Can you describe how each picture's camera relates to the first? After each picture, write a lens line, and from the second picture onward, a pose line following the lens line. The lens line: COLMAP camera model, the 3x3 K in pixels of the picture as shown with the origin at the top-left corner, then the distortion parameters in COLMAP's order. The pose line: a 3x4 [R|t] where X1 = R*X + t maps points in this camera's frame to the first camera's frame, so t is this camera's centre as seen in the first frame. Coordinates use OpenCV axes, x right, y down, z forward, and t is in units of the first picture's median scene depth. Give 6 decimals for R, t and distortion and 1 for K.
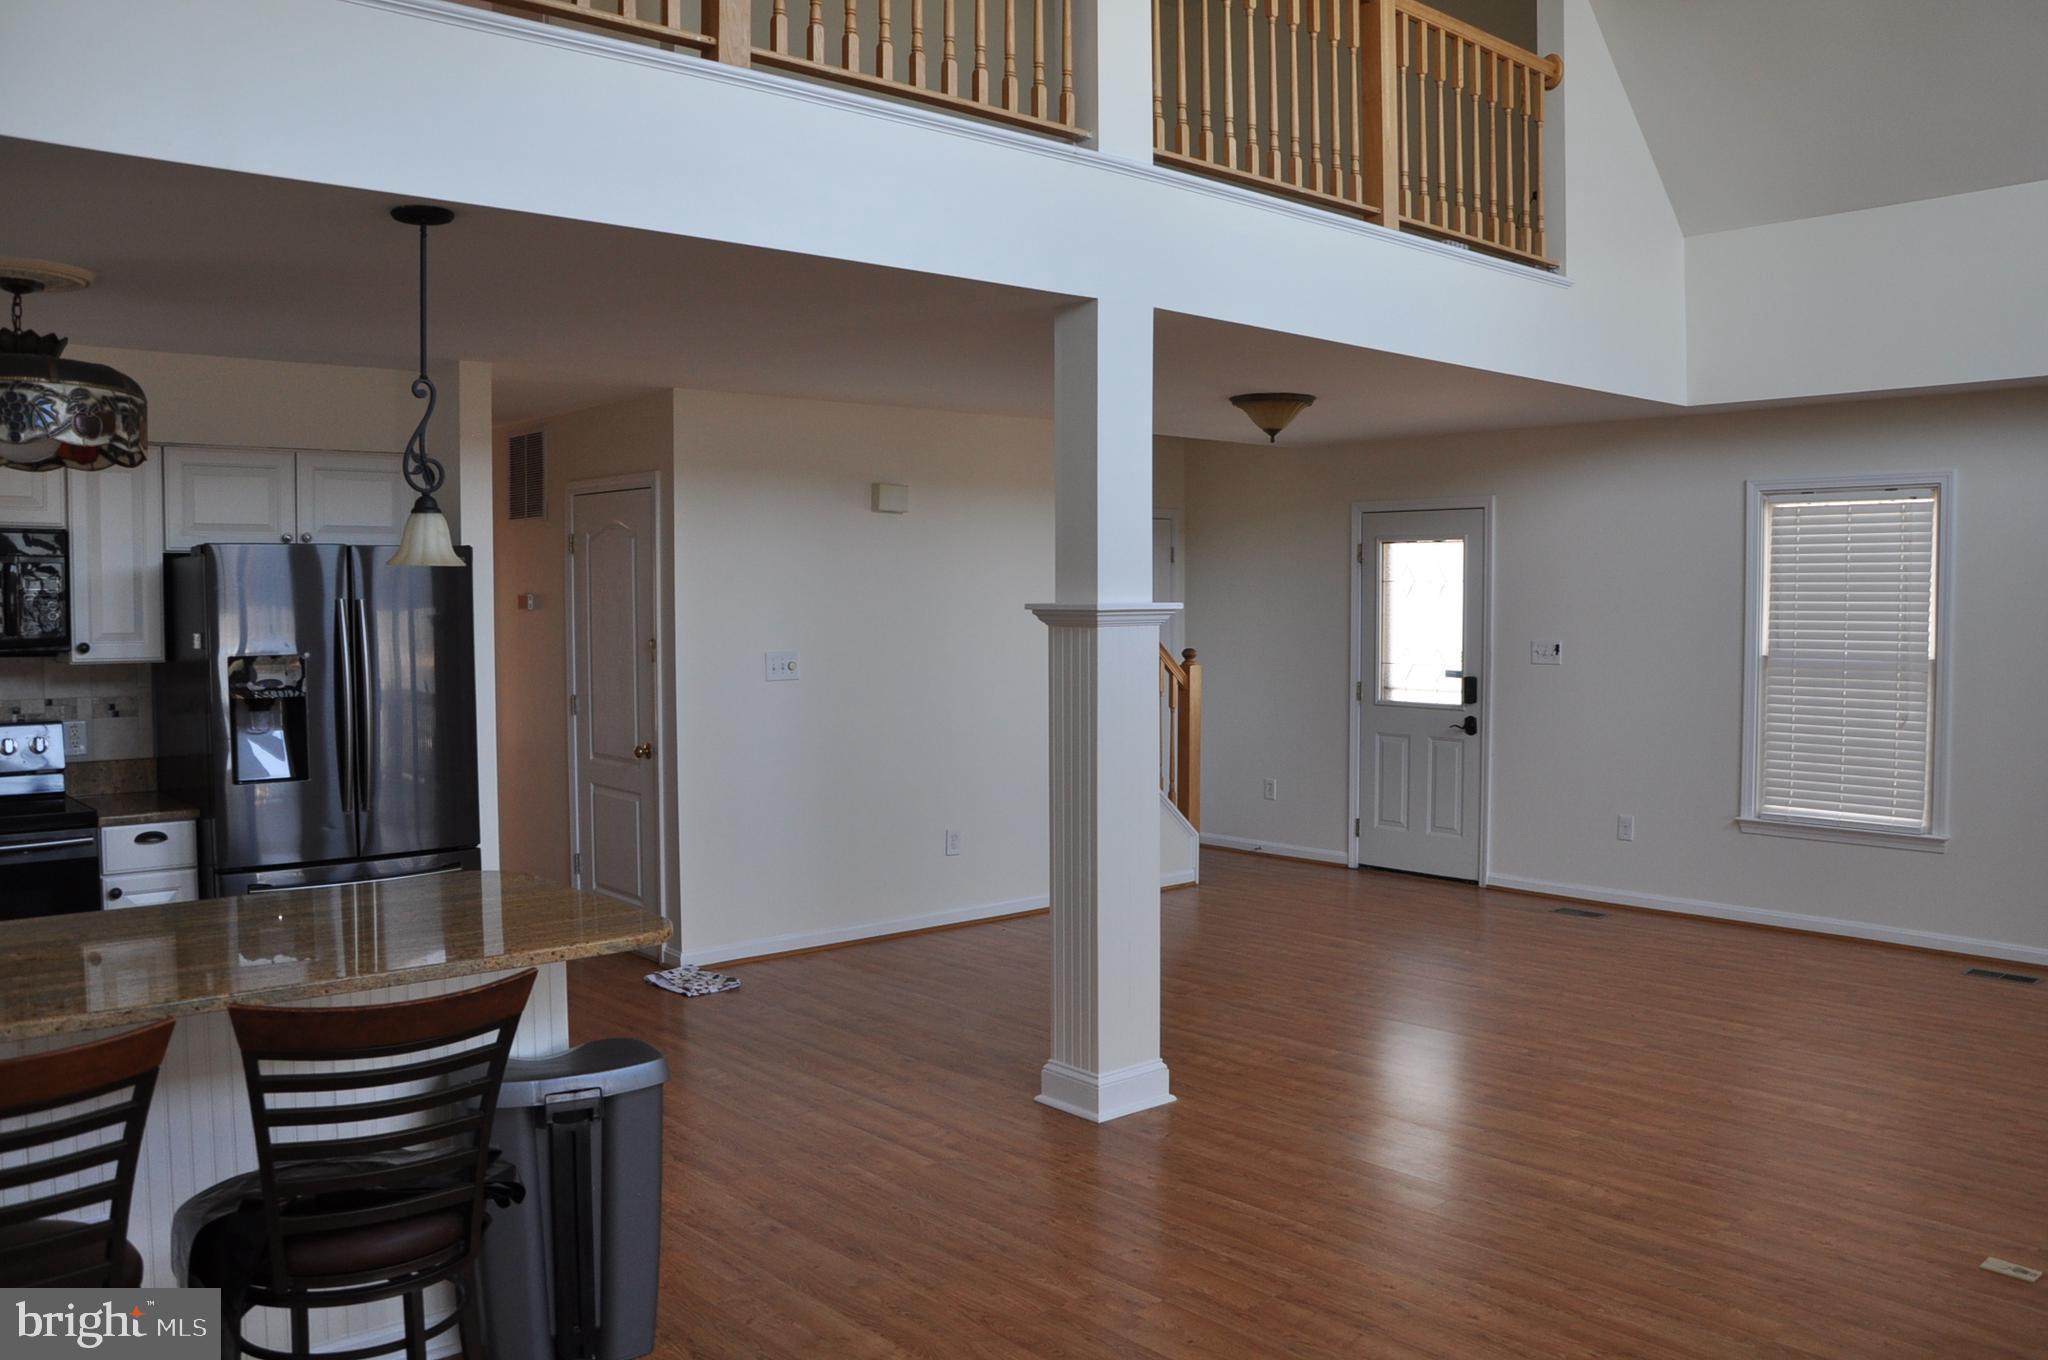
lens RADIAL K [[1607.7, 0, 1017.3], [0, 1607.7, 682.3], [0, 0, 1]] dist [-0.159902, 0.129007]
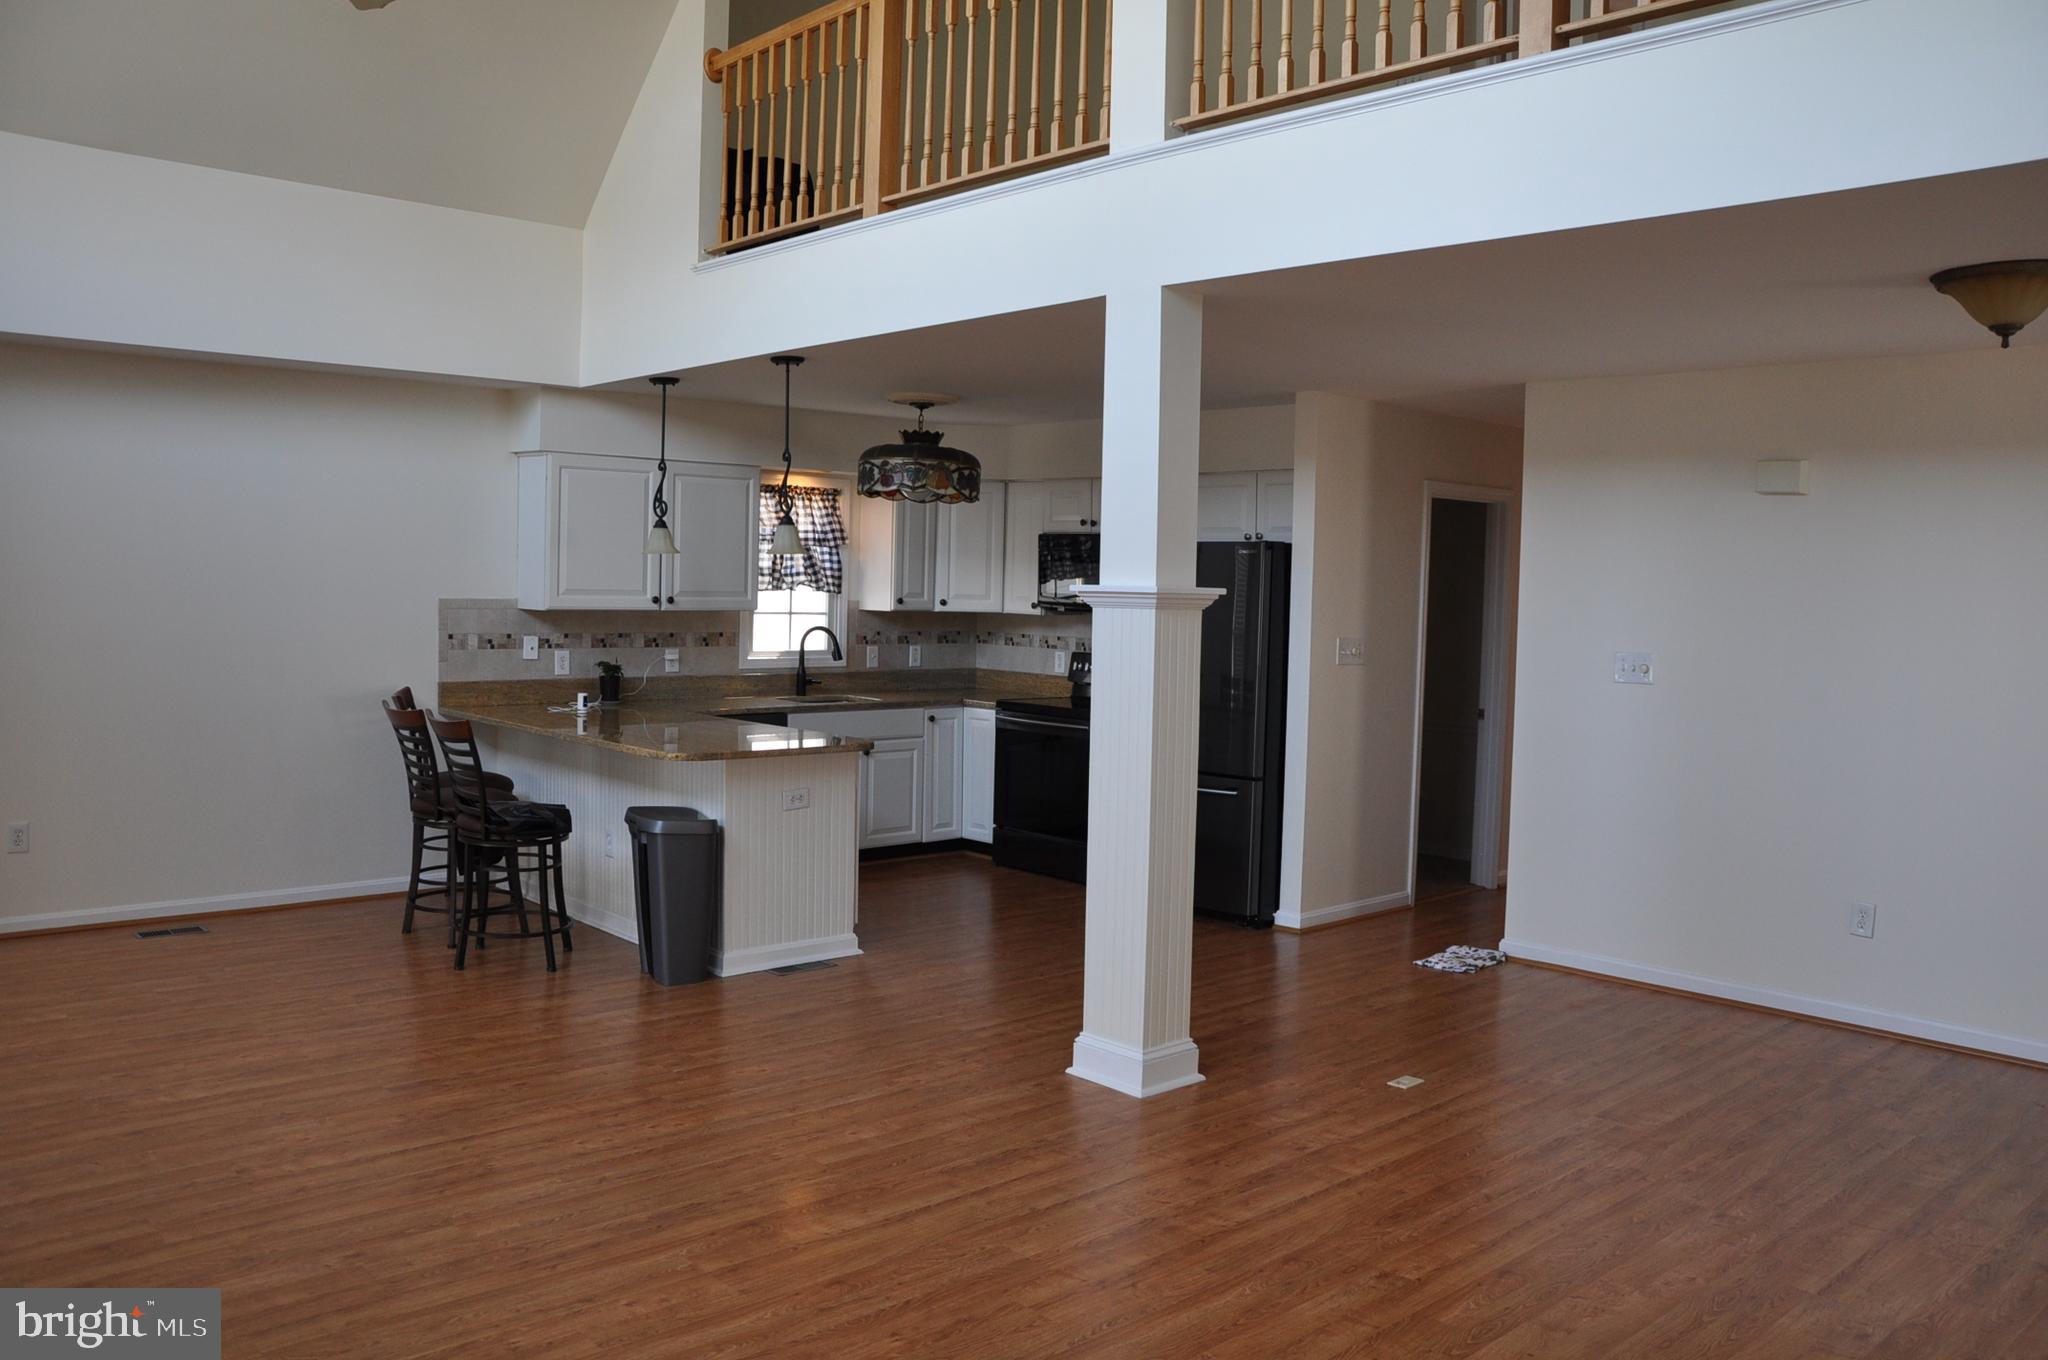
lens RADIAL K [[1607.7, 0, 1017.3], [0, 1607.7, 682.3], [0, 0, 1]] dist [-0.159902, 0.129007]
pose [[0.018785, 0.066469, -0.997612, 0.942615], [-0.073088, 0.995209, 0.064933, -0.042963], [0.997149, 0.071694, 0.023553, 0.791471]]
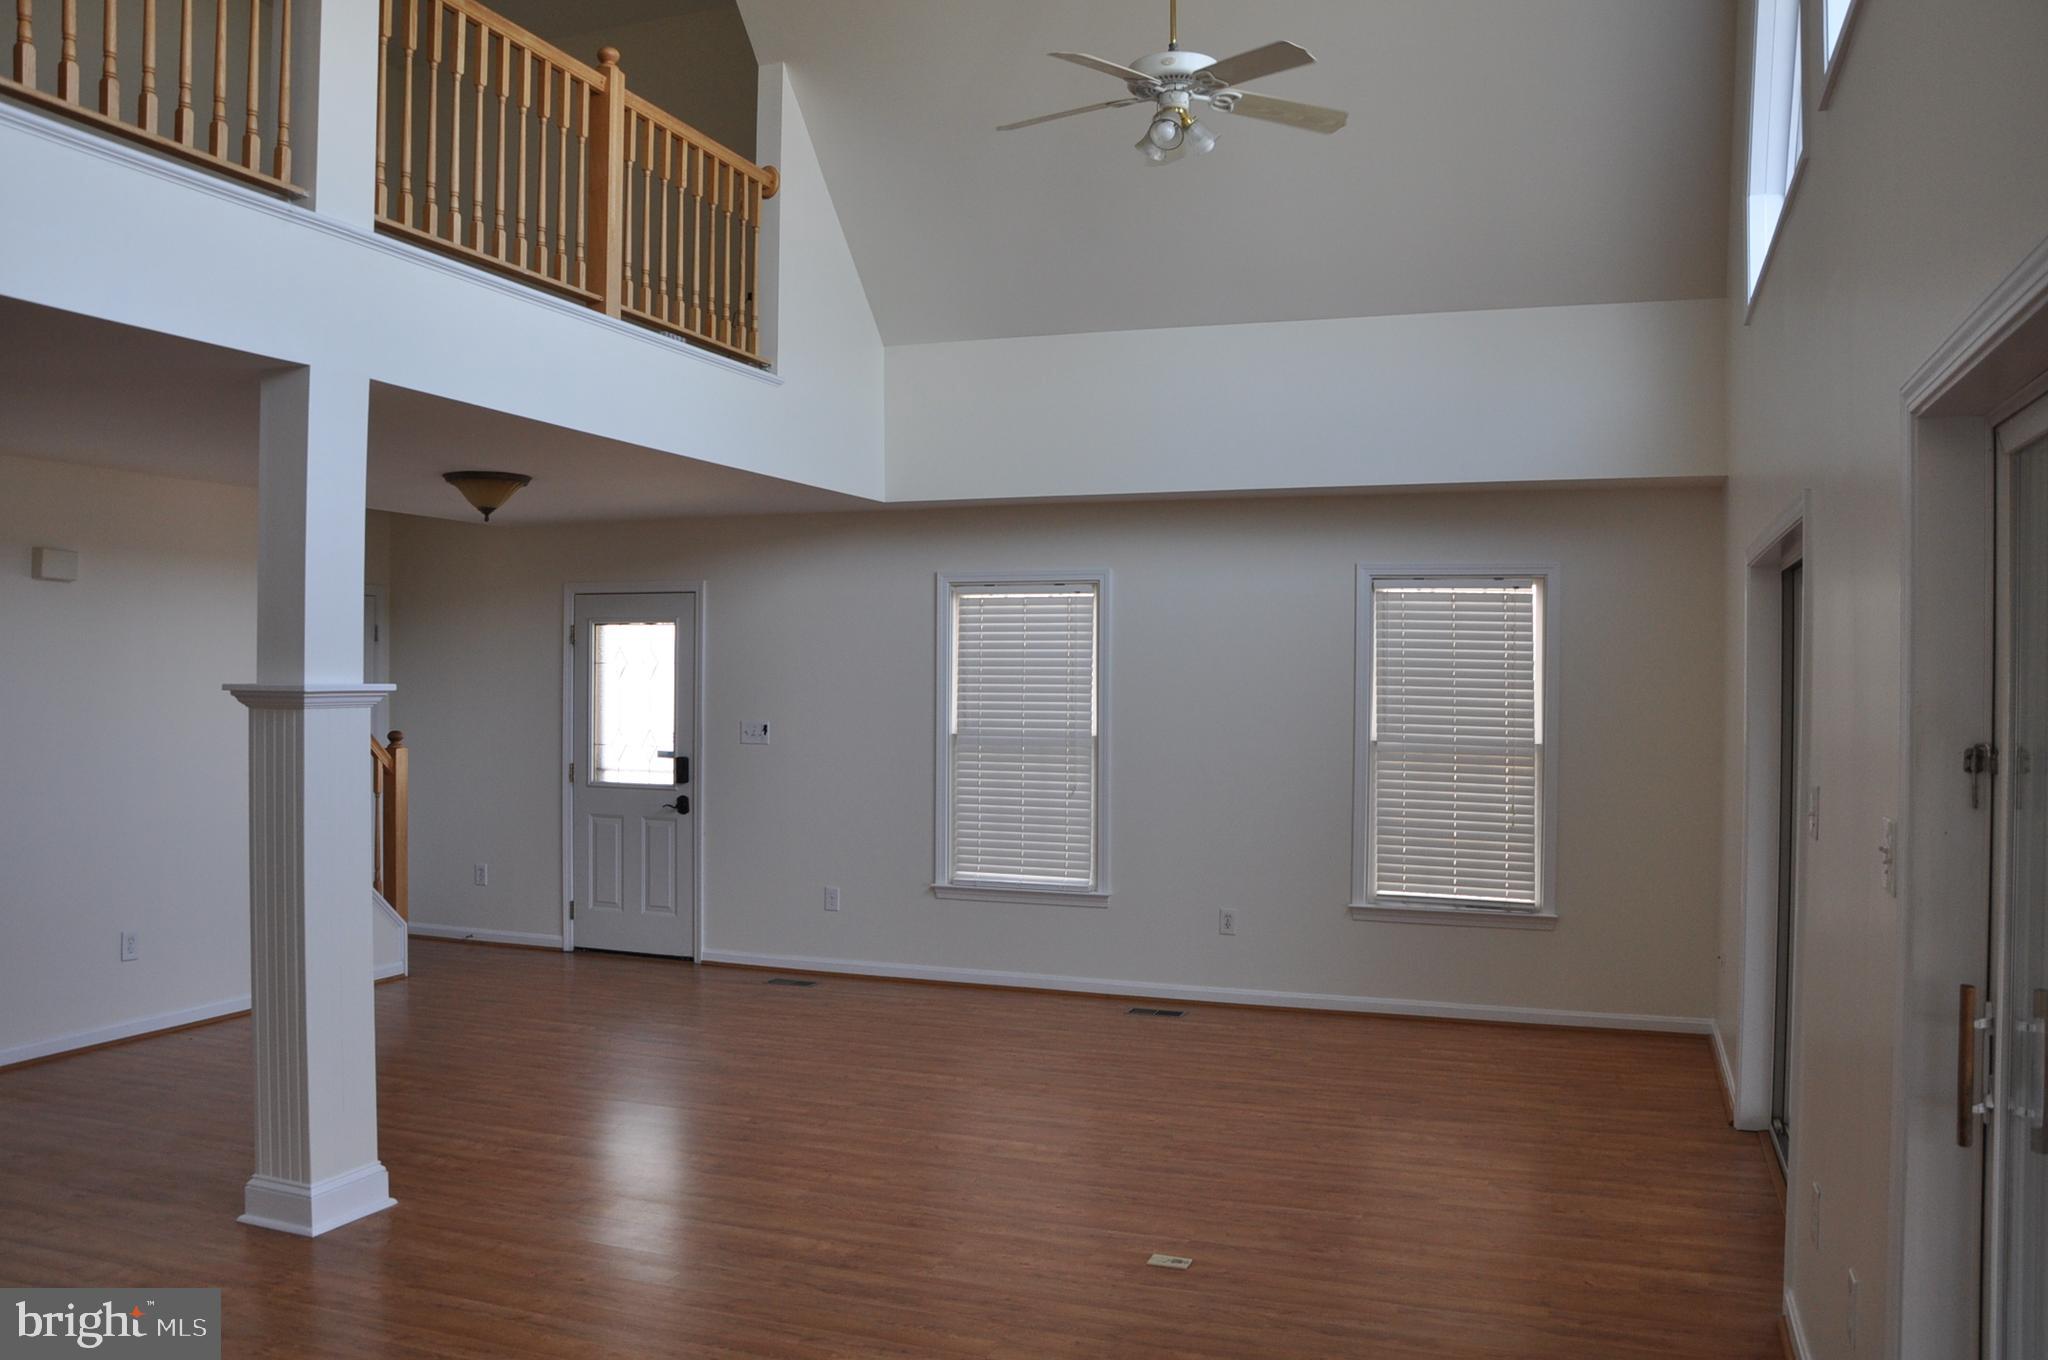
lens RADIAL K [[1607.7, 0, 1017.3], [0, 1607.7, 682.3], [0, 0, 1]] dist [-0.159902, 0.129007]
pose [[0.882837, 0.007455, 0.469621, -0.010160], [0.016315, 0.998784, -0.046525, -0.000270], [-0.469397, 0.048736, 0.881641, -0.012111]]
